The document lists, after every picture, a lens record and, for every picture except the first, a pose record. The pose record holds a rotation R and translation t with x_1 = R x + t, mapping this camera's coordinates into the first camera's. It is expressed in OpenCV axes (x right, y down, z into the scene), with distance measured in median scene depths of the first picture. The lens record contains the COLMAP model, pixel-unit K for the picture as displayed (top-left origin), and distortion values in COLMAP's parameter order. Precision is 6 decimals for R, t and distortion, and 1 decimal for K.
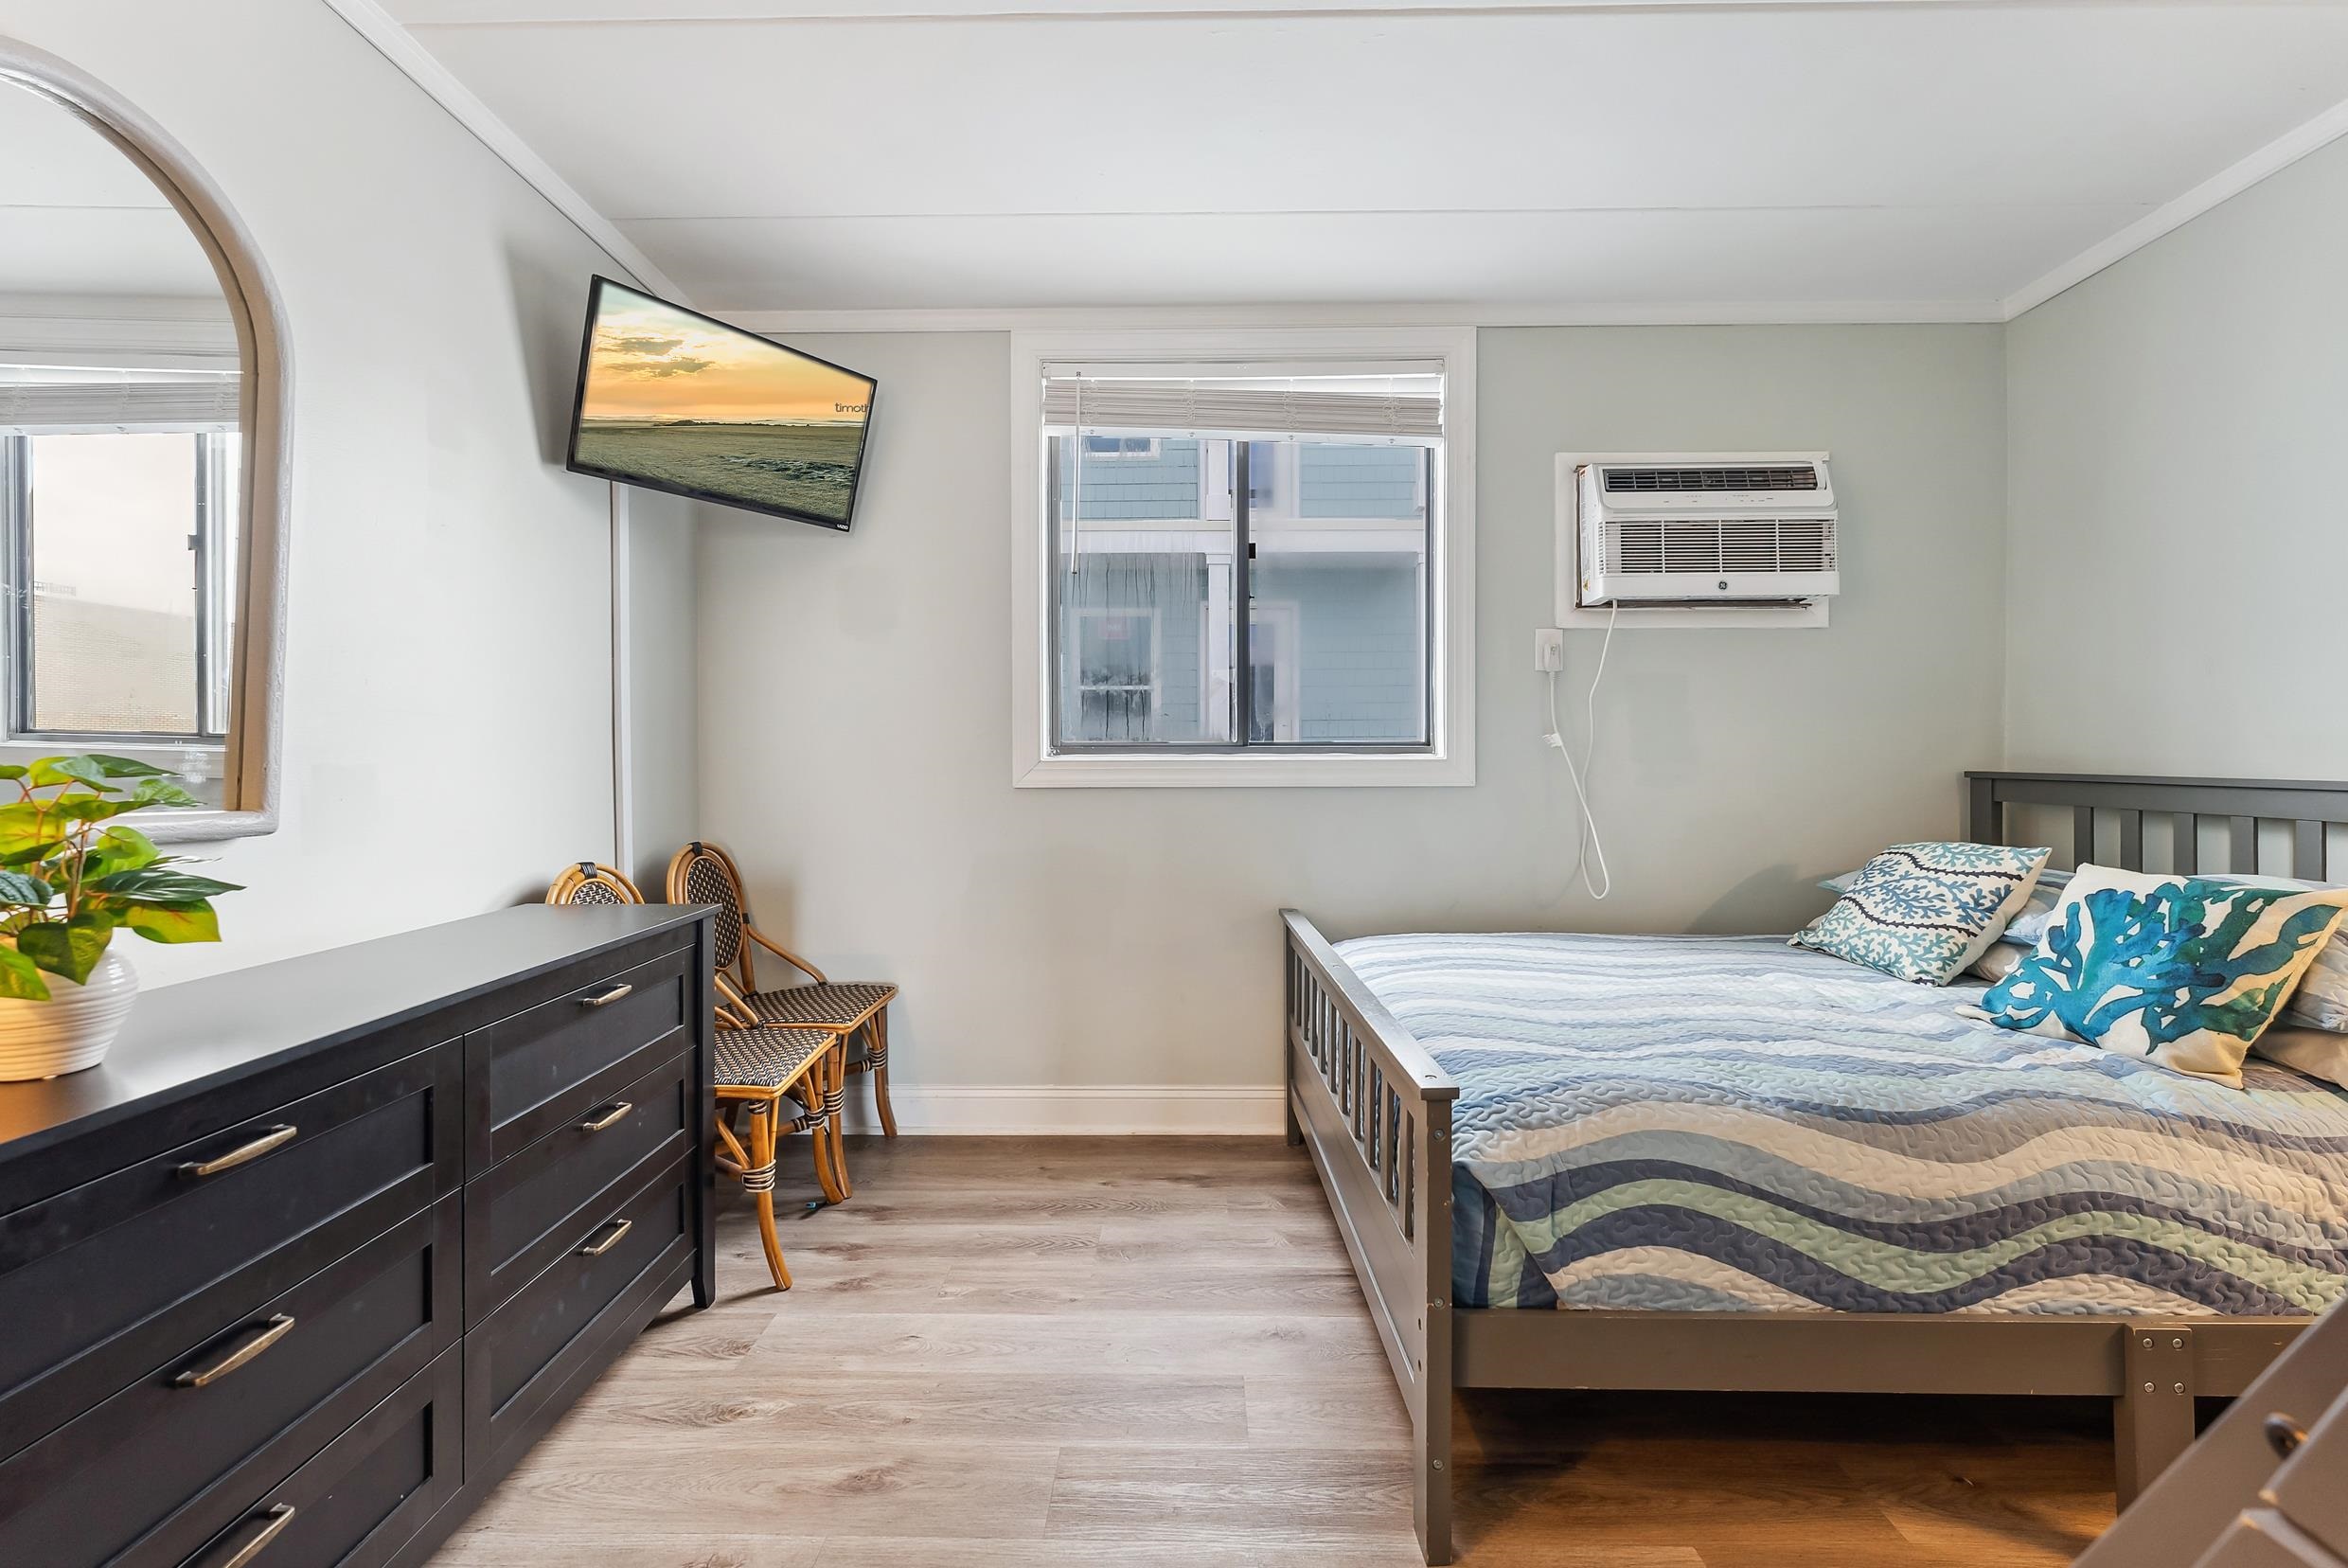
lens RADIAL K [[935.6, 0, 1149.7], [0, 935.6, 742.1], [0, 0, 1]] dist [-0.000013, 0.000281]
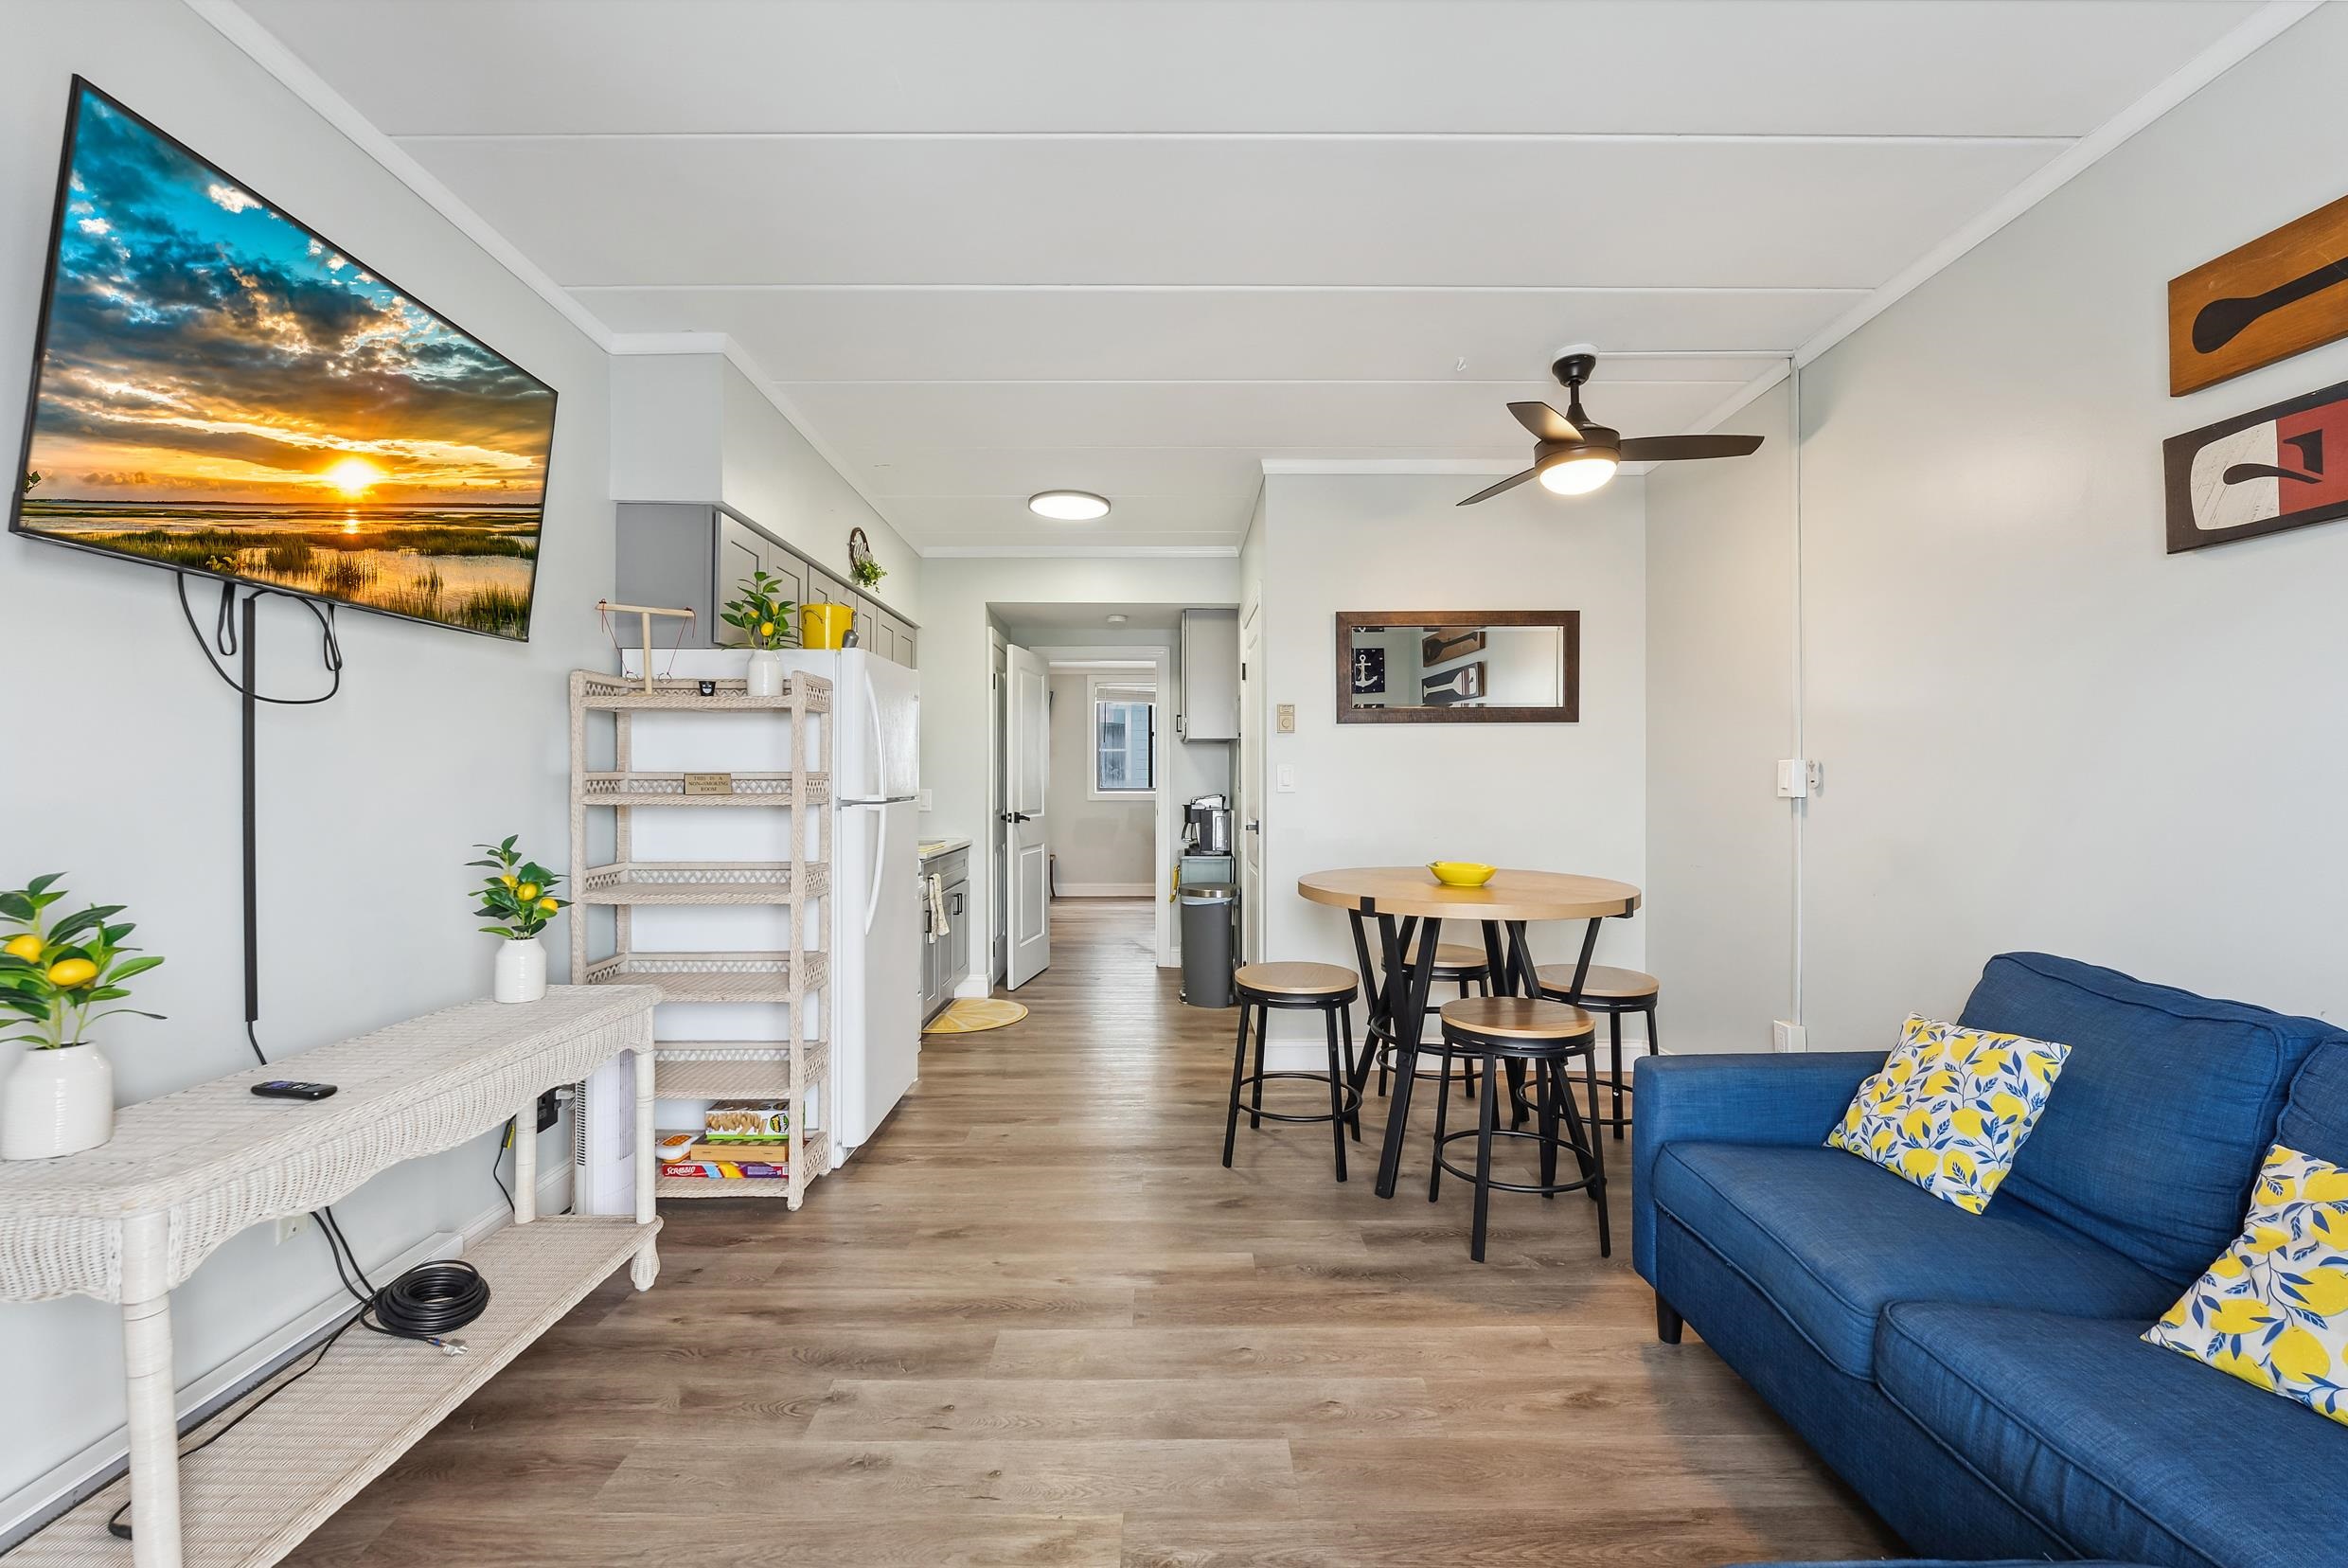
lens RADIAL K [[1106.0, 0, 1178.9], [0, 1106.0, 803.2], [0, 0, 1]] dist [-0.001177, 0.001169]
pose [[0.999146, 0.001635, 0.041296, 0.038009], [-0.003185, 0.999292, 0.037486, -0.125542], [-0.041205, -0.037585, 0.998444, -3.929416]]
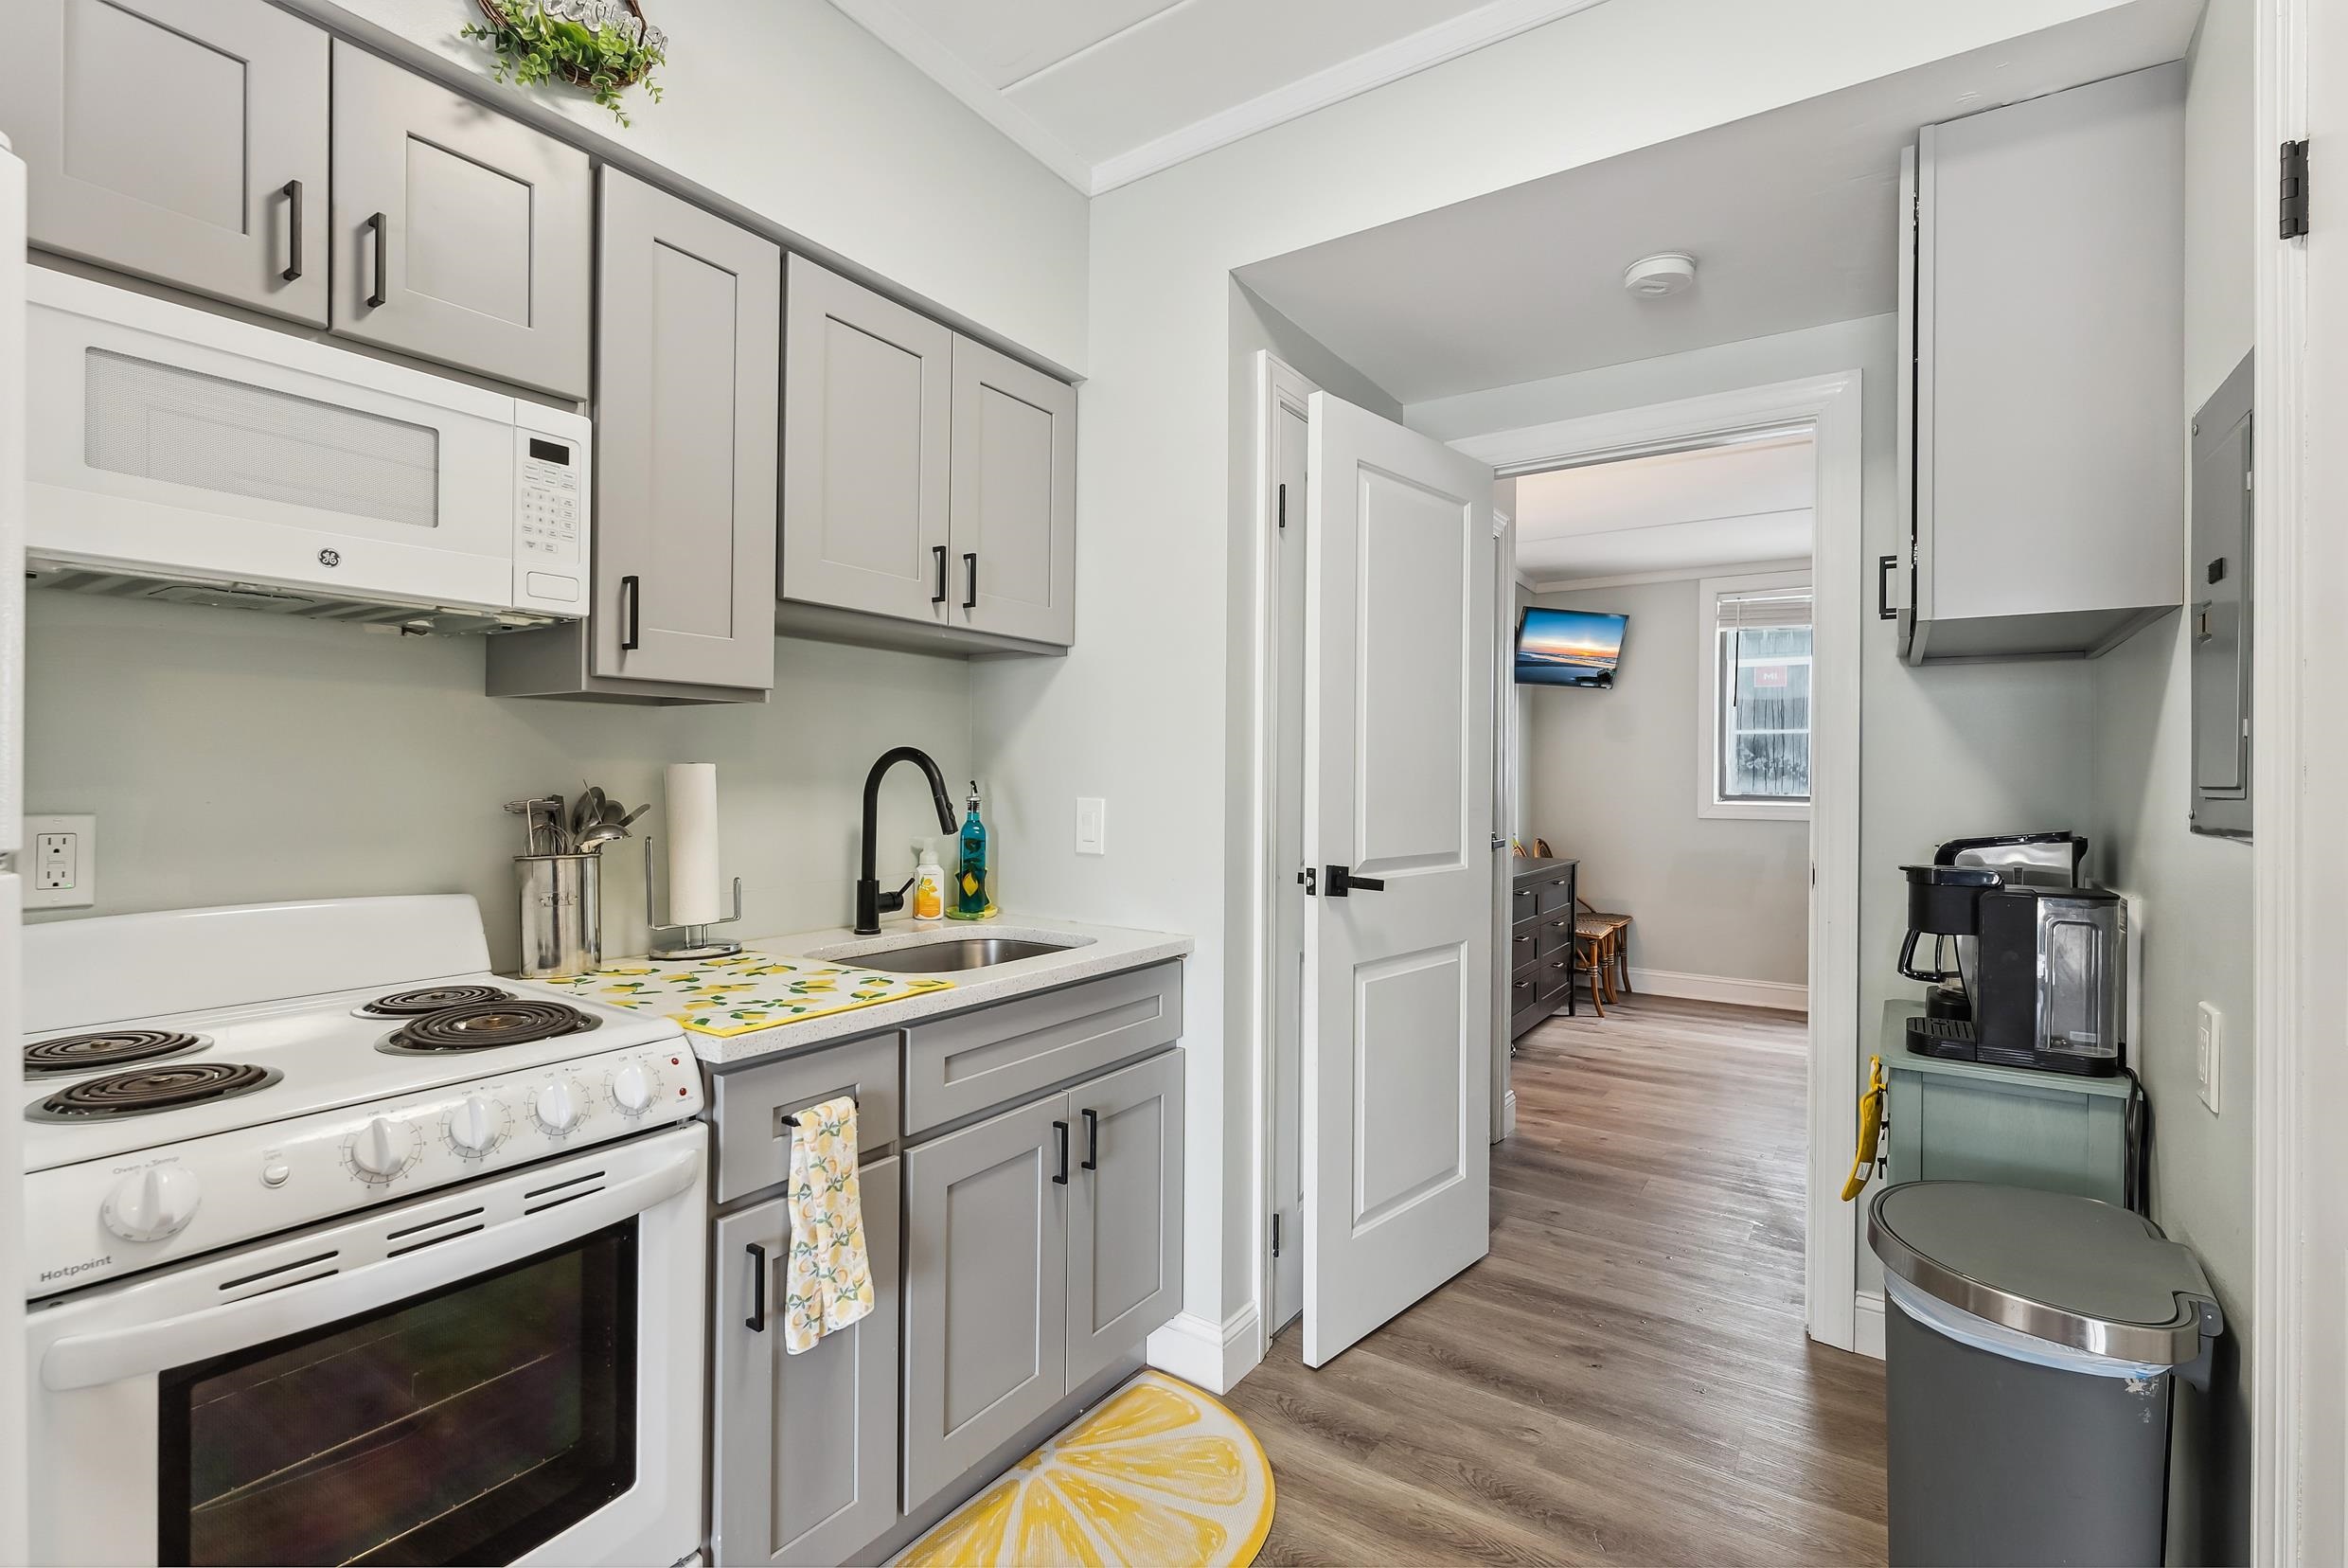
lens RADIAL K [[1089.9, 0, 1157.5], [0, 1089.9, 780.5], [0, 0, 1]] dist [0.003691, -0.002105]
pose [[0.841135, 0.010445, -0.540724, 0.153982], [0.000420, 0.999801, 0.019967, -0.087871], [0.540825, -0.017022, 0.840963, -1.770740]]
